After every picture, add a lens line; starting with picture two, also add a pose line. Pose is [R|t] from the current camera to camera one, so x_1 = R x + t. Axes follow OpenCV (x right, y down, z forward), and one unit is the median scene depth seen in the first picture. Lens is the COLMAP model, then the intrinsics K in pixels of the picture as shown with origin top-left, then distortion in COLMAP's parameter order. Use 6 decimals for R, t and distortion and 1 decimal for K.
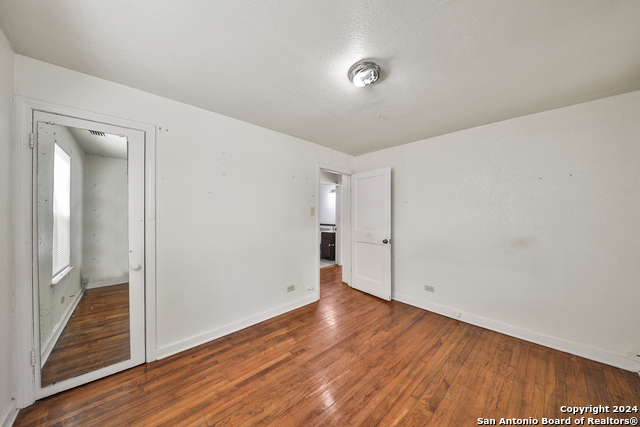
lens RADIAL K [[223.7, 0, 320.8], [0, 223.7, 214.8], [0, 0, 1]] dist [0.001899, -0.001091]
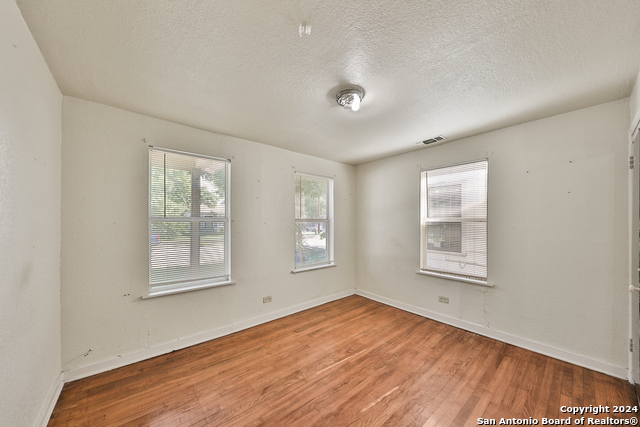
lens RADIAL K [[223.7, 0, 318.3], [0, 223.7, 219.5], [0, 0, 1]] dist [0.001899, -0.001091]
pose [[-0.998238, -0.004078, 0.059195, 0.271924], [-0.005262, 0.999789, -0.019854, 0.005512], [-0.059102, -0.020131, -0.998049, 2.058160]]
